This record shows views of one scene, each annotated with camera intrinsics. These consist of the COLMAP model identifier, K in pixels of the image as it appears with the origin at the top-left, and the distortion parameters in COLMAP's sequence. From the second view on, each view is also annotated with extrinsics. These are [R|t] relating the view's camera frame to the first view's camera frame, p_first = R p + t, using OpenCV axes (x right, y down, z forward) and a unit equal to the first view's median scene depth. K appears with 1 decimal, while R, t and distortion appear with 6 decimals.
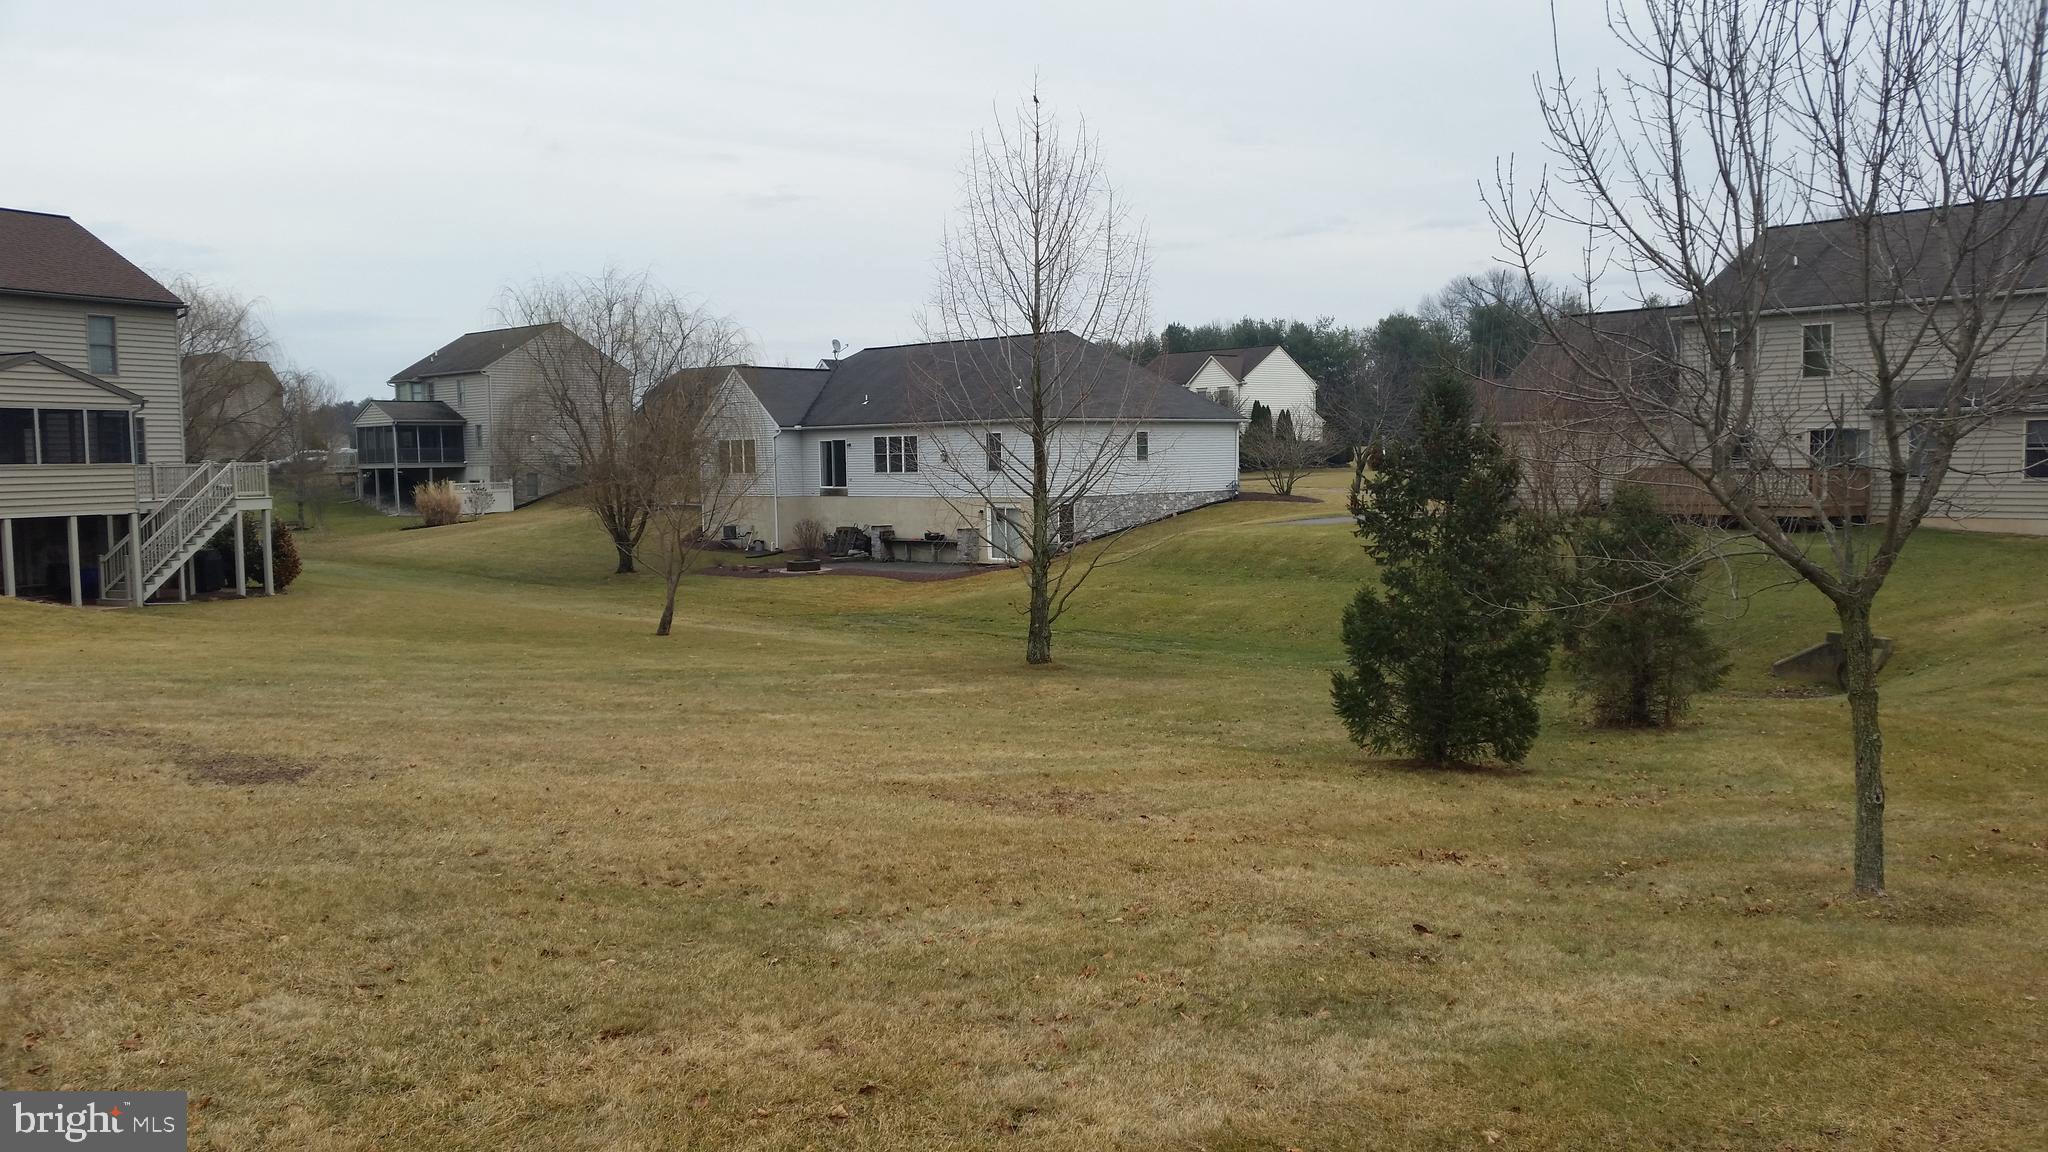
lens RADIAL K [[1670.7, 0, 1015.8], [0, 1670.7, 586.3], [0, 0, 1]] dist [0.099515, -0.157383]
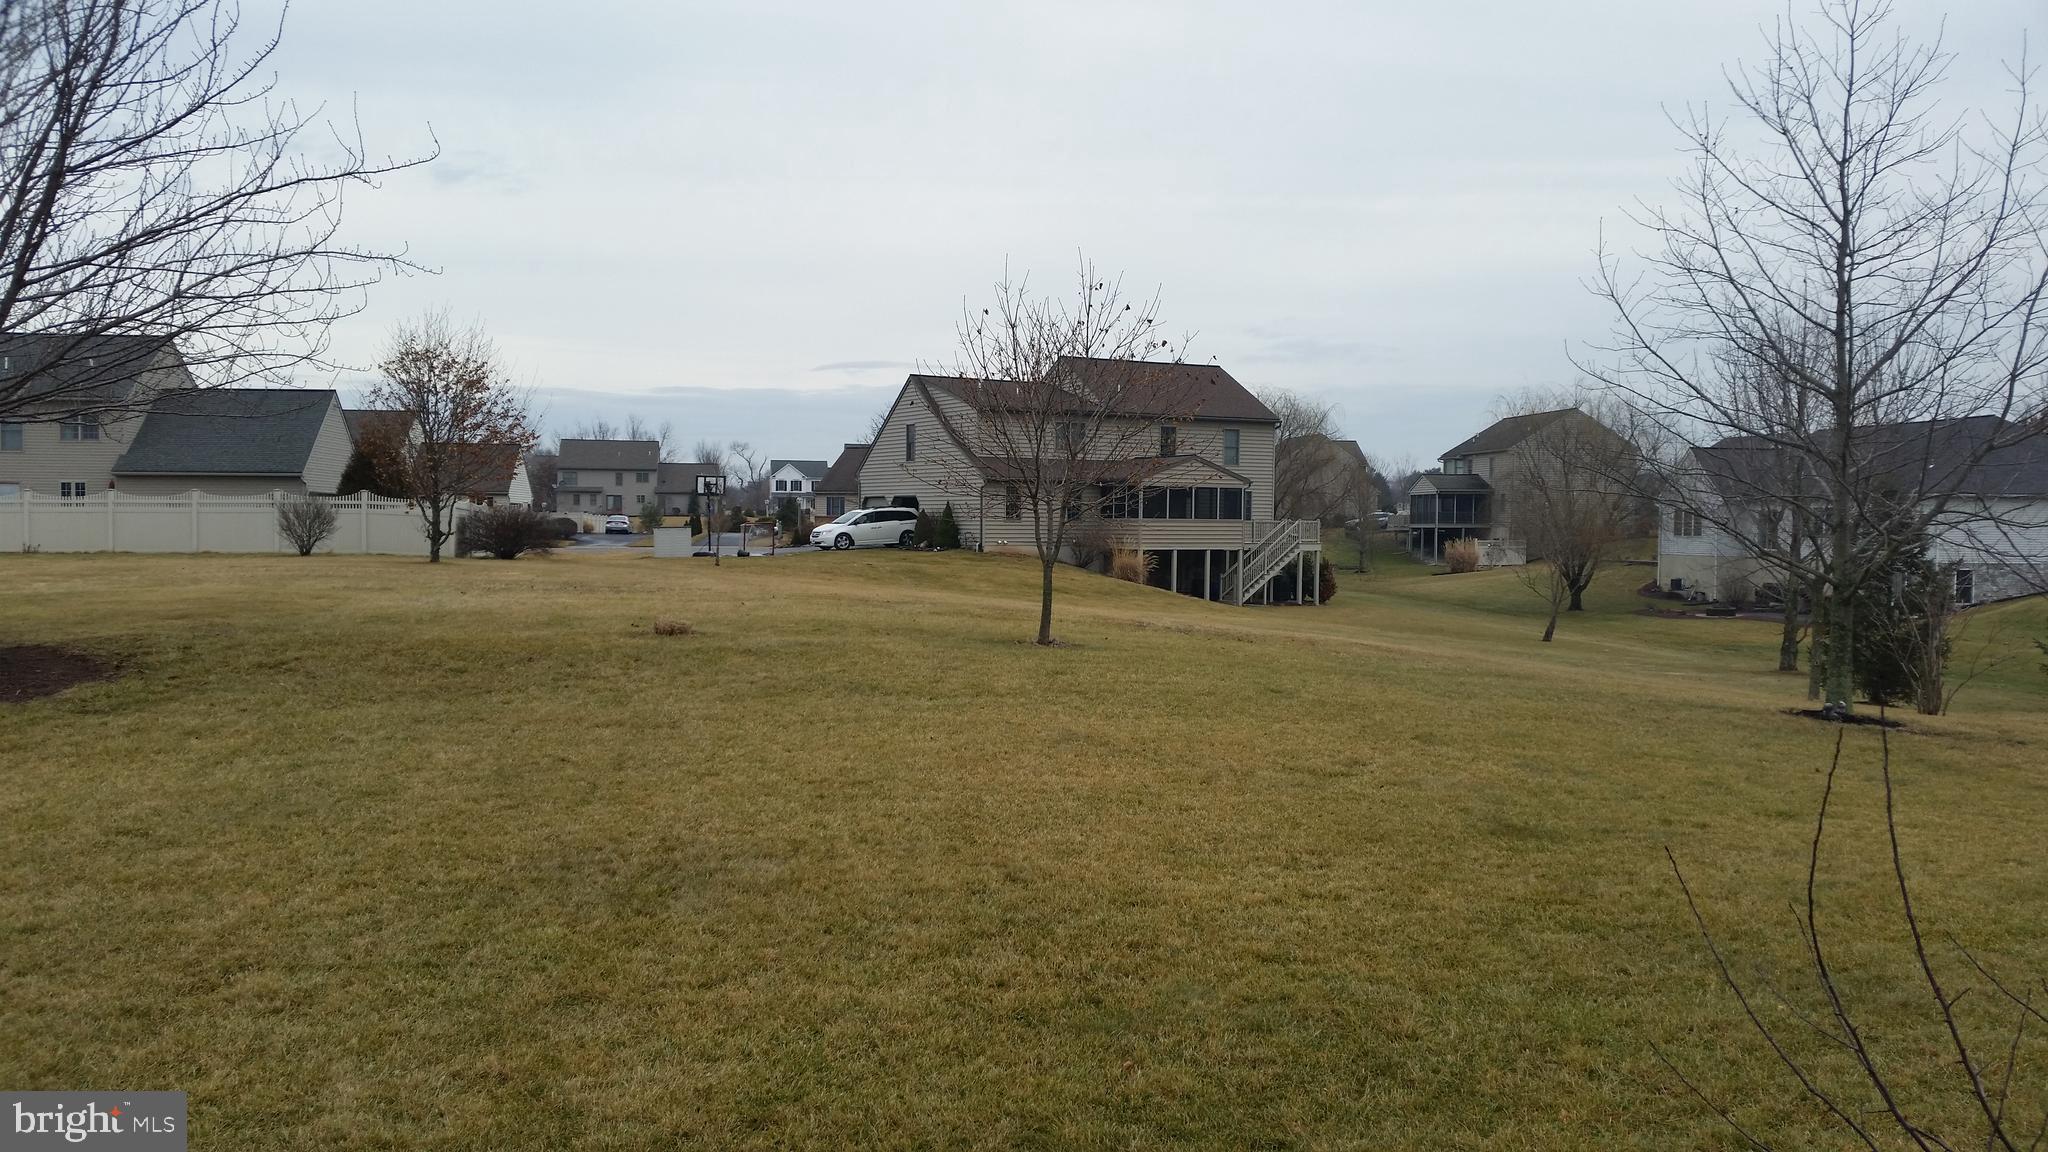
lens RADIAL K [[1670.7, 0, 1015.8], [0, 1670.7, 586.3], [0, 0, 1]] dist [0.099515, -0.157383]
pose [[0.810058, 0.043420, -0.584740, 0.193724], [-0.065234, 0.997737, -0.016283, 0.025049], [0.582710, 0.051335, 0.811058, -0.337526]]
